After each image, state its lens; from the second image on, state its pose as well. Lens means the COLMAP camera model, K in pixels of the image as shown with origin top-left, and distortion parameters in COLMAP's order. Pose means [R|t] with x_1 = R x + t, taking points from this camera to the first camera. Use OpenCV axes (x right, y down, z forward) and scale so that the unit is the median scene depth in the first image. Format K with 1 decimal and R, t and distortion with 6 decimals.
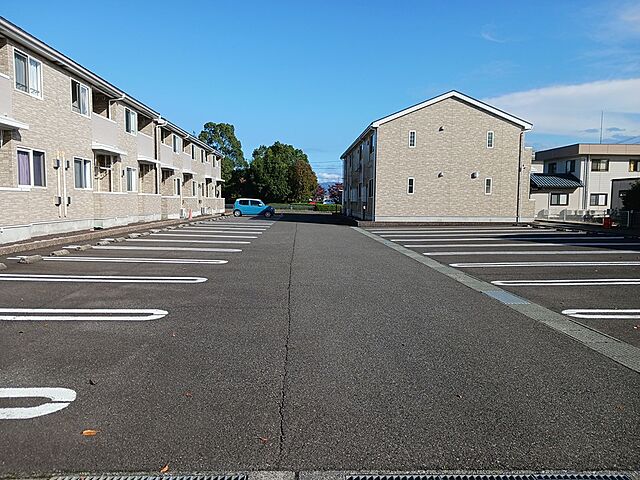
lens RADIAL K [[500.8, 0, 320.0], [0, 500.8, 240.0], [0, 0, 1]] dist [0.011226, -0.002011]
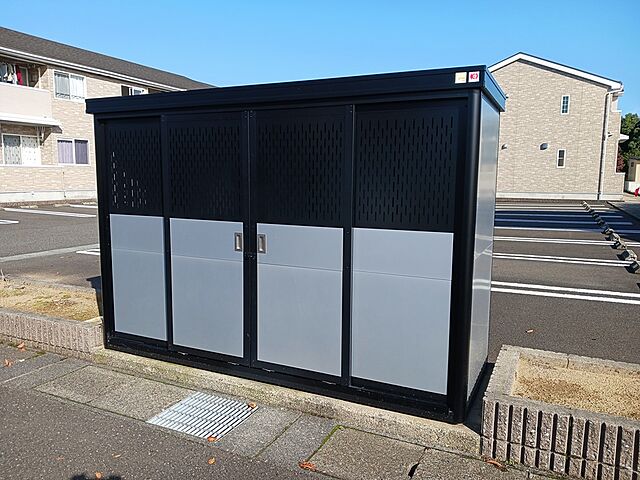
lens RADIAL K [[500.8, 0, 320.0], [0, 500.8, 240.0], [0, 0, 1]] dist [0.011226, -0.002011]
pose [[0.886716, 0.057643, -0.458707, 0.373831], [-0.036527, 0.997830, 0.054781, 0.003335], [0.460869, -0.031819, 0.886898, 0.016857]]
